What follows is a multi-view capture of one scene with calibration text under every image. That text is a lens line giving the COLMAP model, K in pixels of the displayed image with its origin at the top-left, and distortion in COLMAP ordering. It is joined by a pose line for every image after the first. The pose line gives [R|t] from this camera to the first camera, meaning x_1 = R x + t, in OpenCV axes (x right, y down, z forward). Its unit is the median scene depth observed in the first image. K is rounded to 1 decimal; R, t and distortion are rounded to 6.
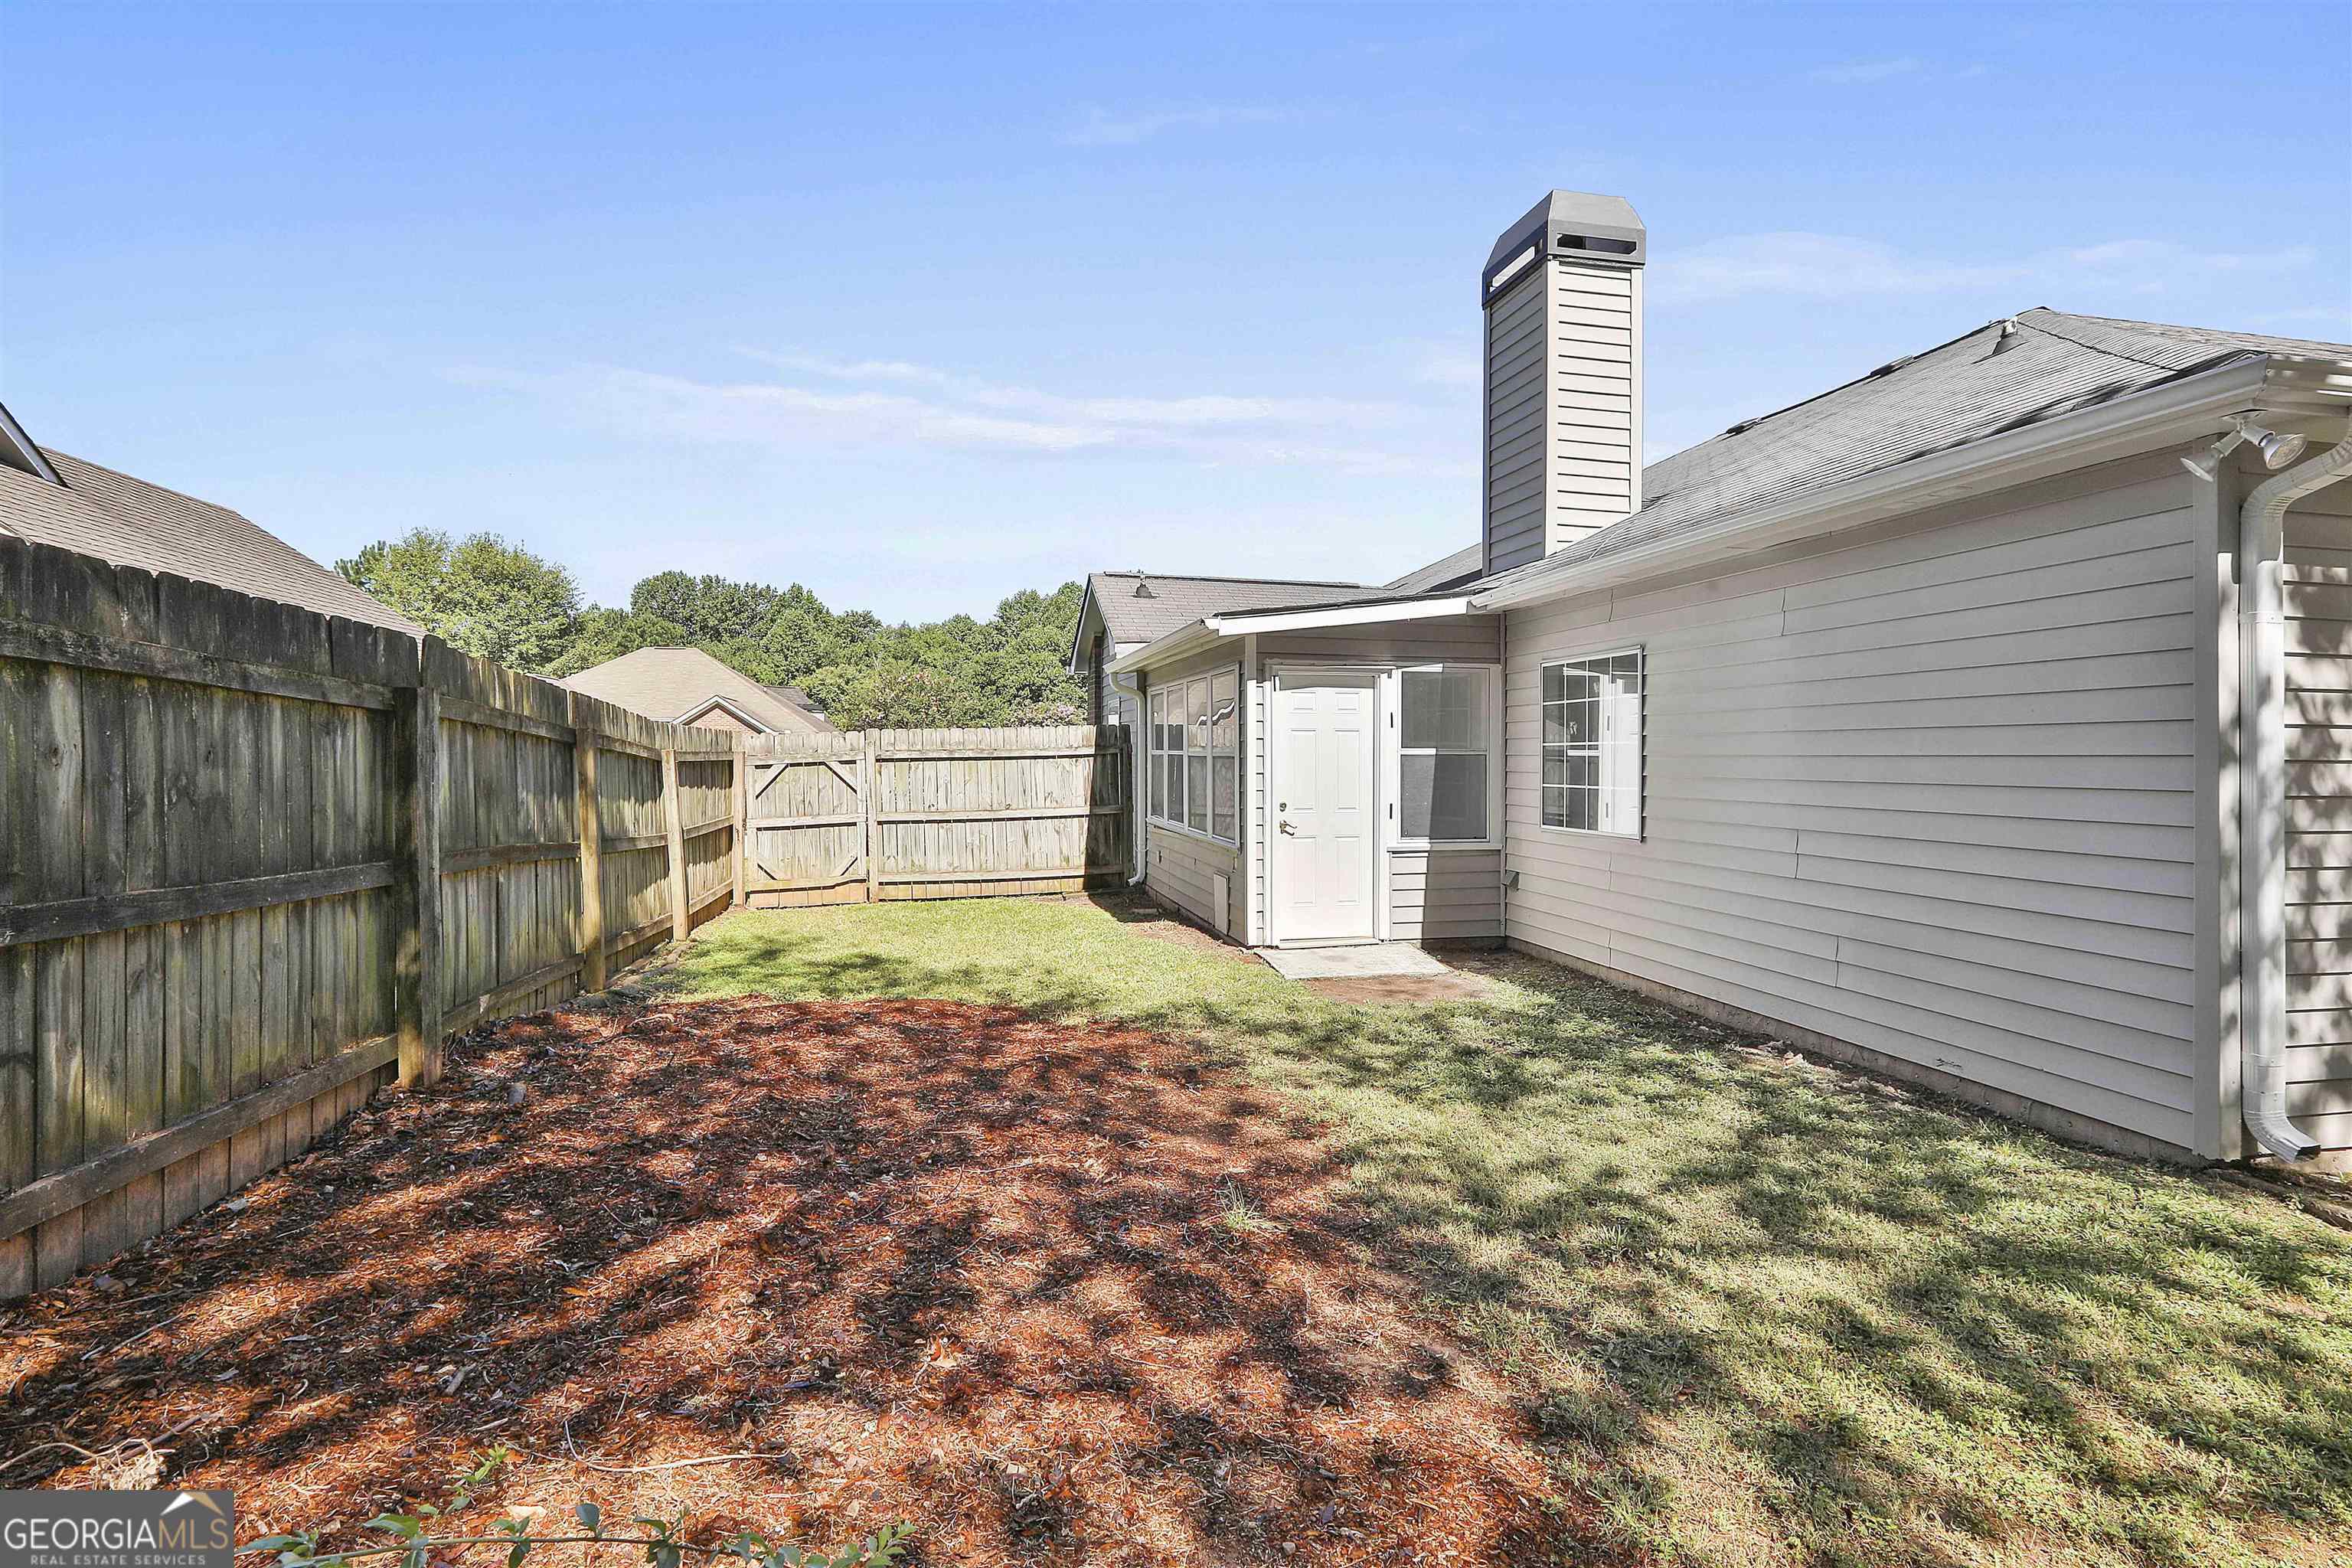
lens RADIAL K [[1139.5, 0, 1175.3], [0, 1139.5, 753.8], [0, 0, 1]] dist [-0.000511, 0.001088]
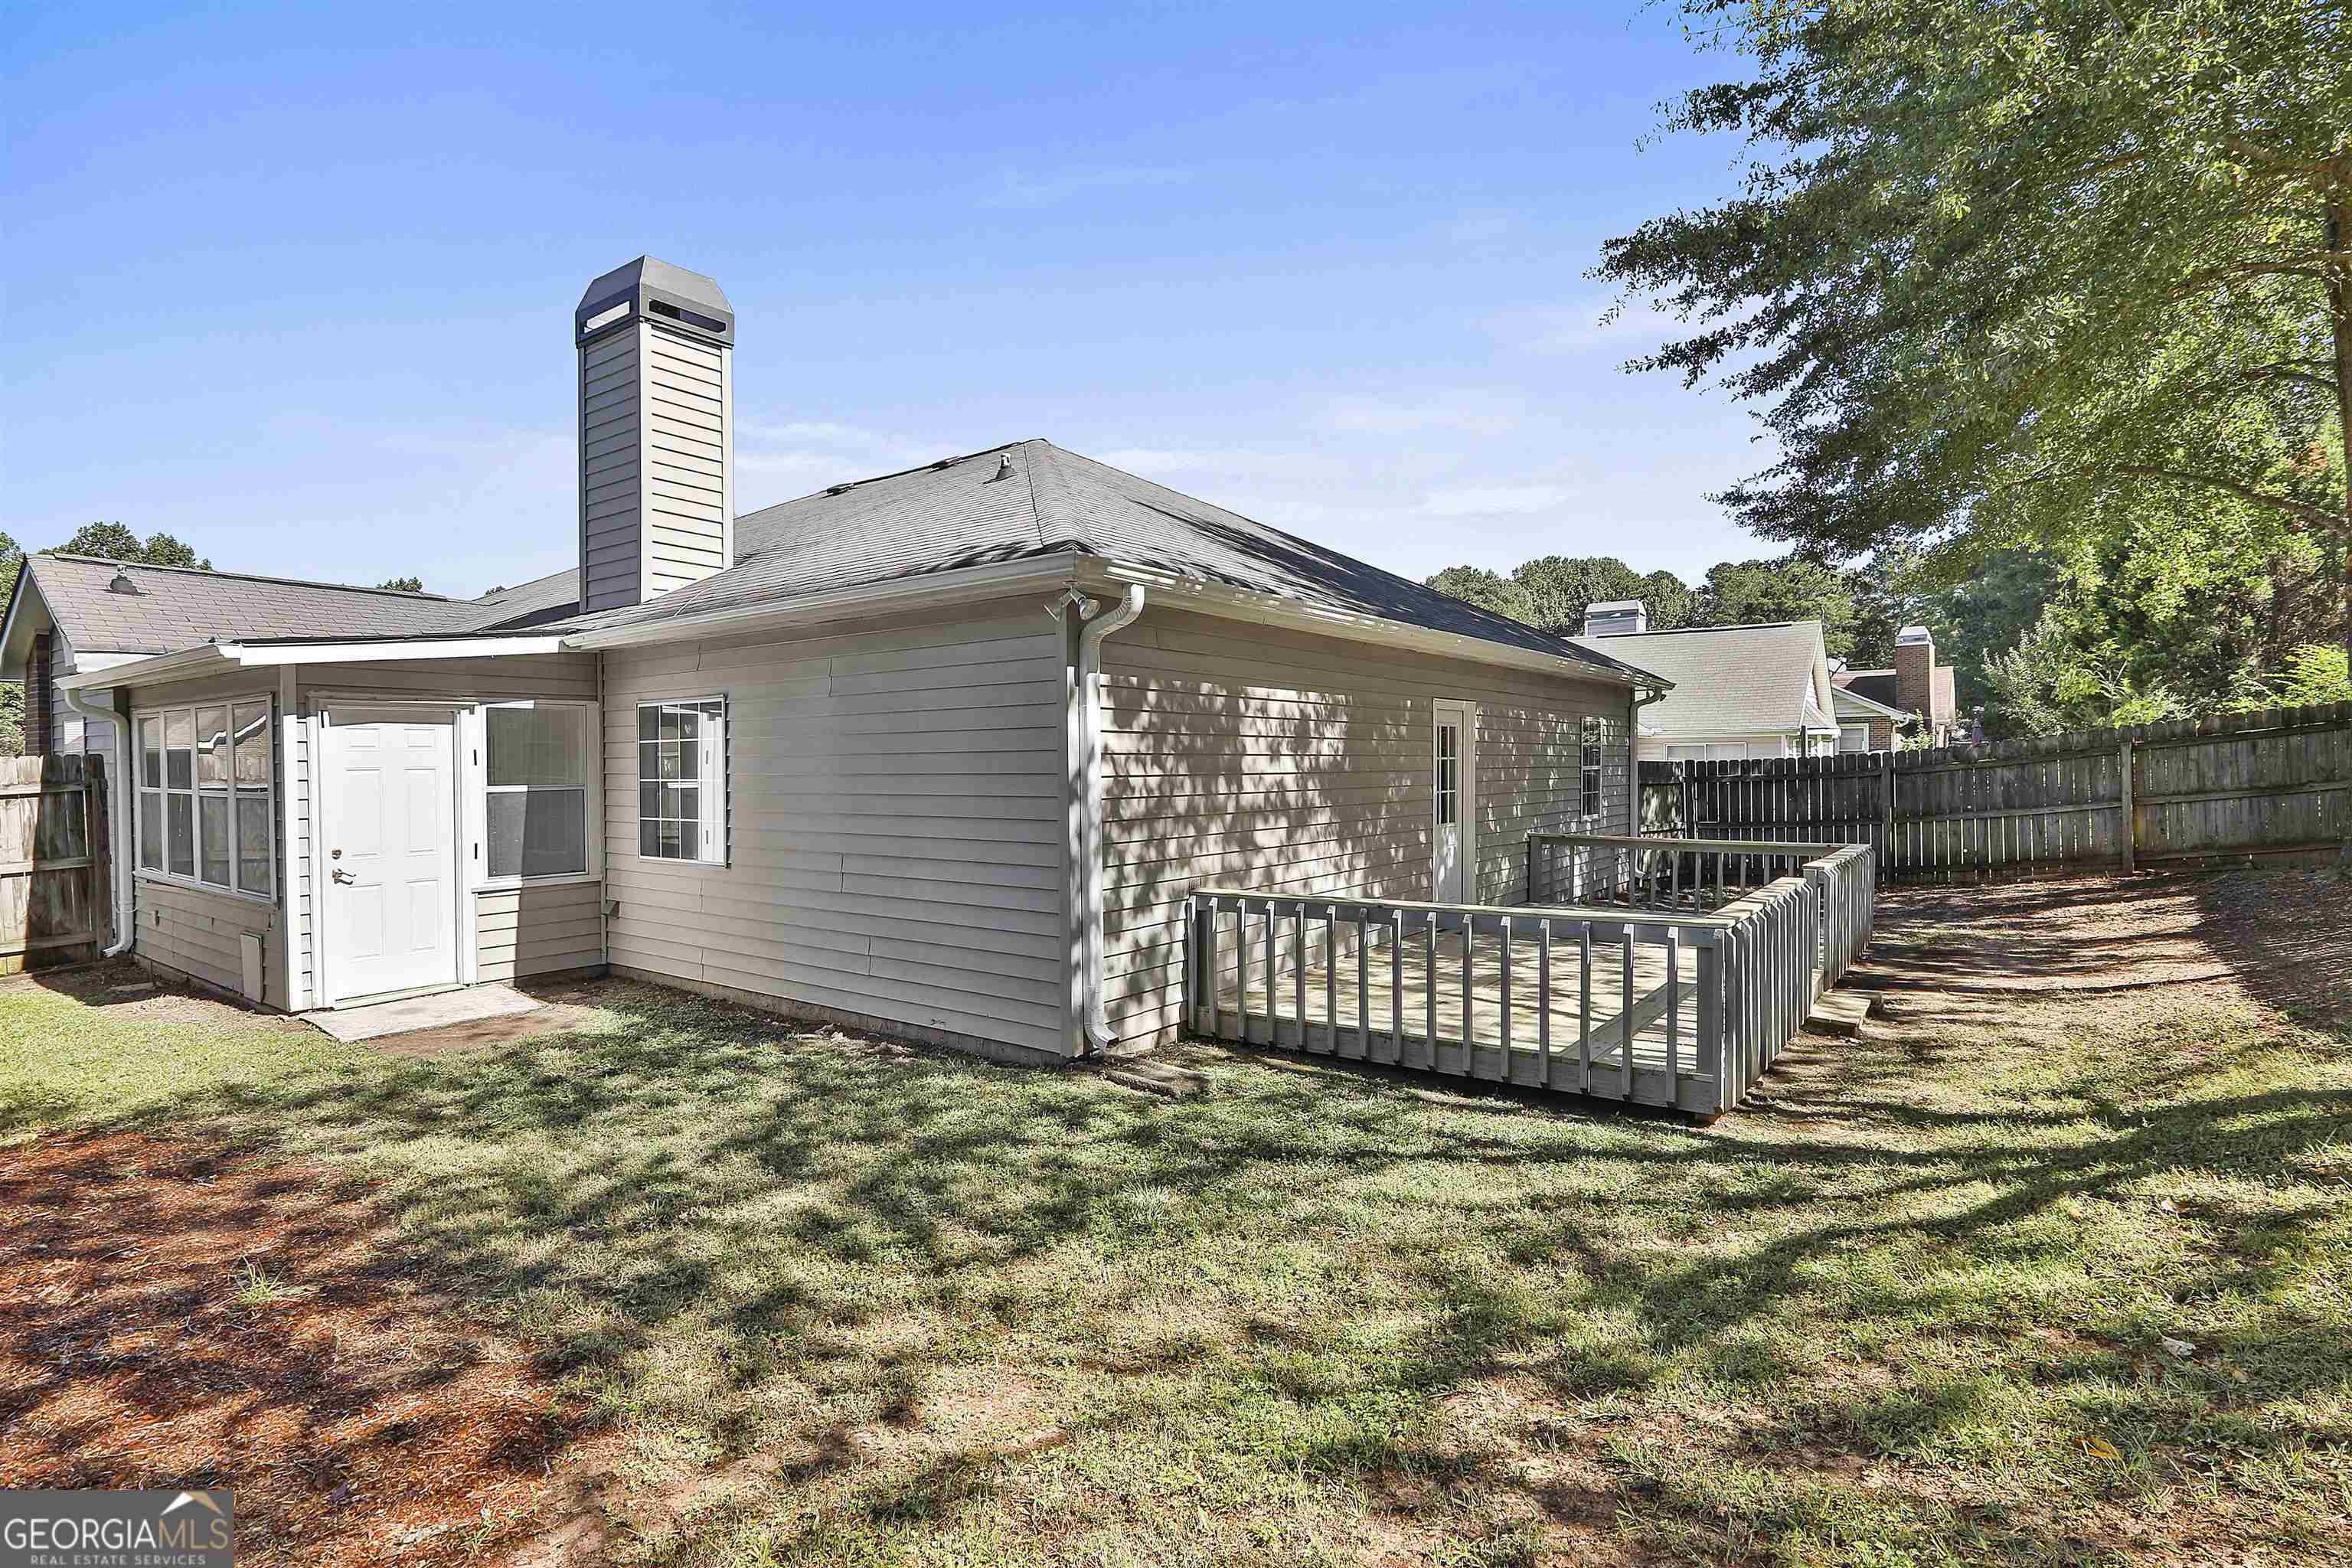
lens RADIAL K [[1125.4, 0, 1169.0], [0, 1125.4, 771.0], [0, 0, 1]] dist [0.004842, -0.000366]
pose [[0.755014, -0.013644, 0.655567, 0.010910], [0.008865, 0.999905, 0.010600, -0.039866], [-0.655649, -0.002192, 0.755063, -0.200179]]
